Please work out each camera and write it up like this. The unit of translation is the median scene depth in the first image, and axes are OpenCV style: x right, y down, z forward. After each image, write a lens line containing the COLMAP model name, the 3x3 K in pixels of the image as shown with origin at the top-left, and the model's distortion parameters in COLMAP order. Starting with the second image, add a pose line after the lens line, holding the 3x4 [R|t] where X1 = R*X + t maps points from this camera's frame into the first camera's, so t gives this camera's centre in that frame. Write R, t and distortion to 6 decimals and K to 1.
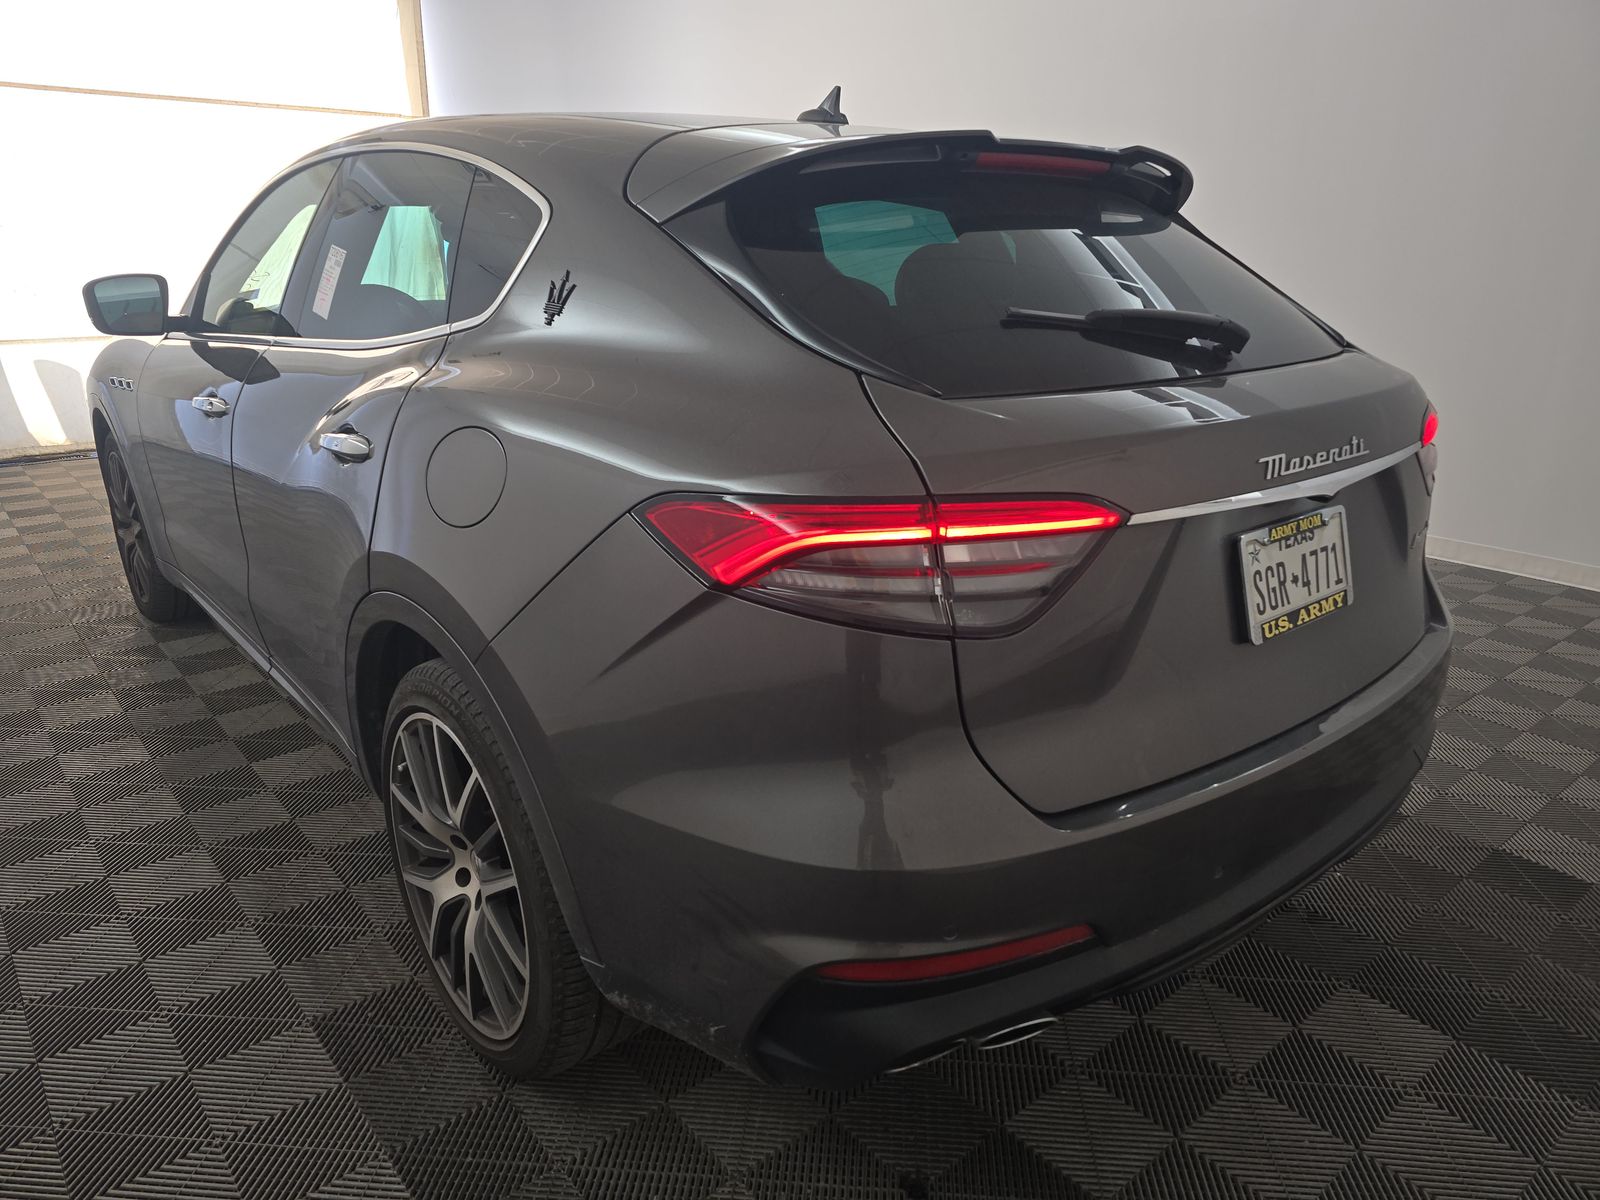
lens RADIAL K [[1084.6, 0, 794.9], [0, 1084.6, 591.0], [0, 0, 1]] dist [0.021385, -0.016154]
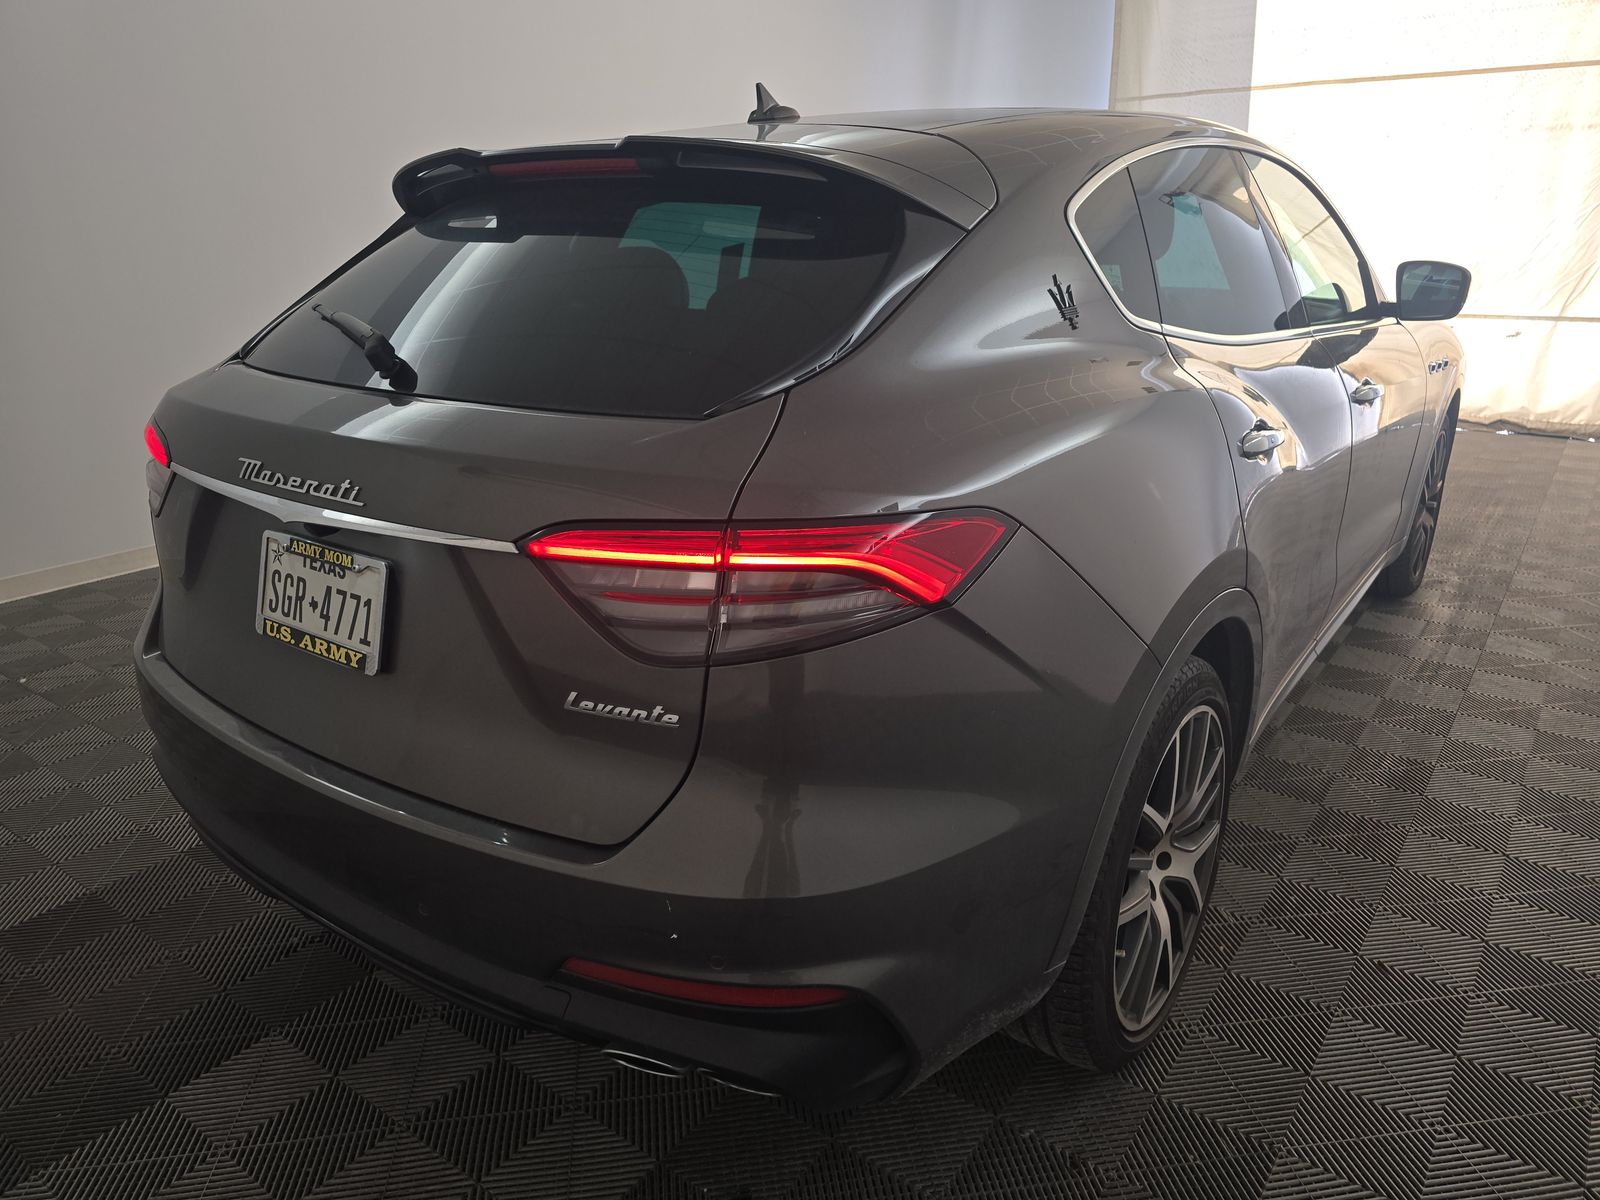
lens RADIAL K [[1084.6, 0, 806.4], [0, 1084.6, 604.8], [0, 0, 1]] dist [0.021385, -0.016154]
pose [[0.245981, 0.316227, -0.916239, 1.461190], [-0.285096, 0.927073, 0.243427, -0.372846], [0.926398, 0.201338, 0.318197, 1.101120]]
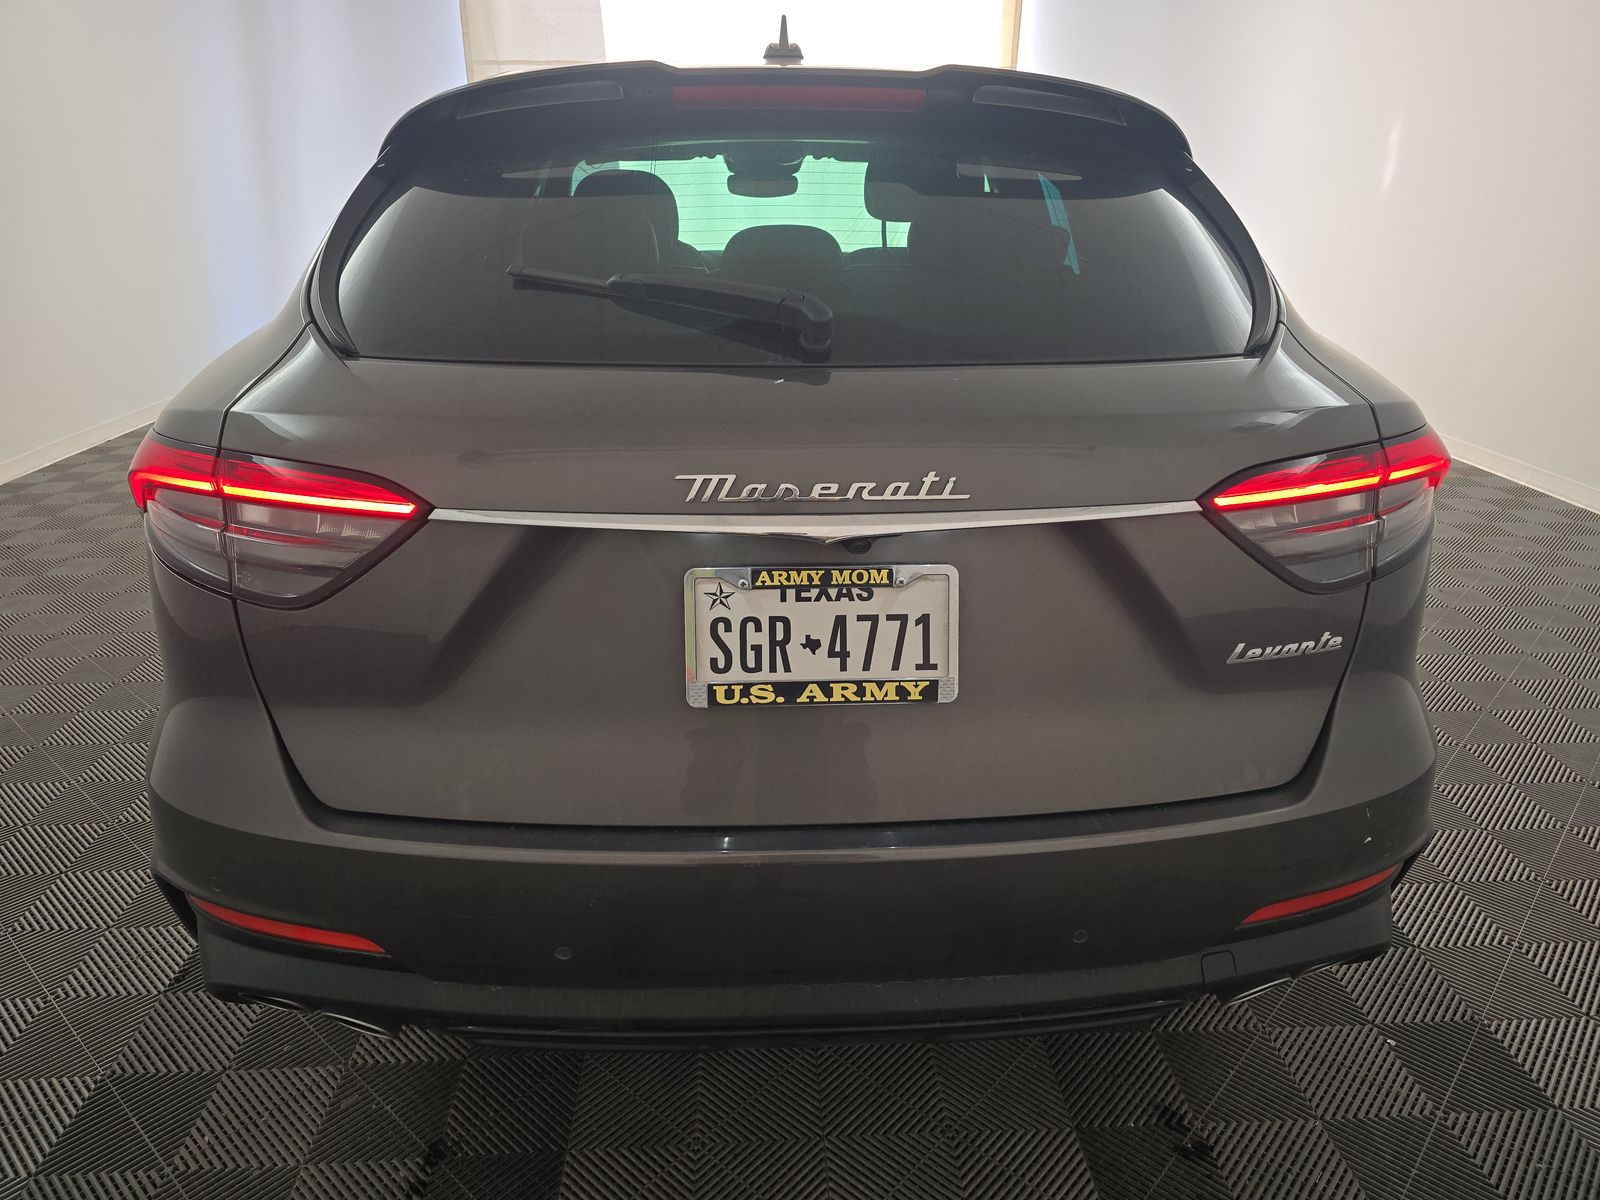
lens RADIAL K [[1084.6, 0, 797.6], [0, 1084.6, 605.2], [0, 0, 1]] dist [0.021385, -0.016154]
pose [[0.790067, 0.214146, -0.574401, 0.887086], [-0.181677, 0.976700, 0.114241, -0.123317], [0.585481, 0.014098, 0.810563, 0.375291]]
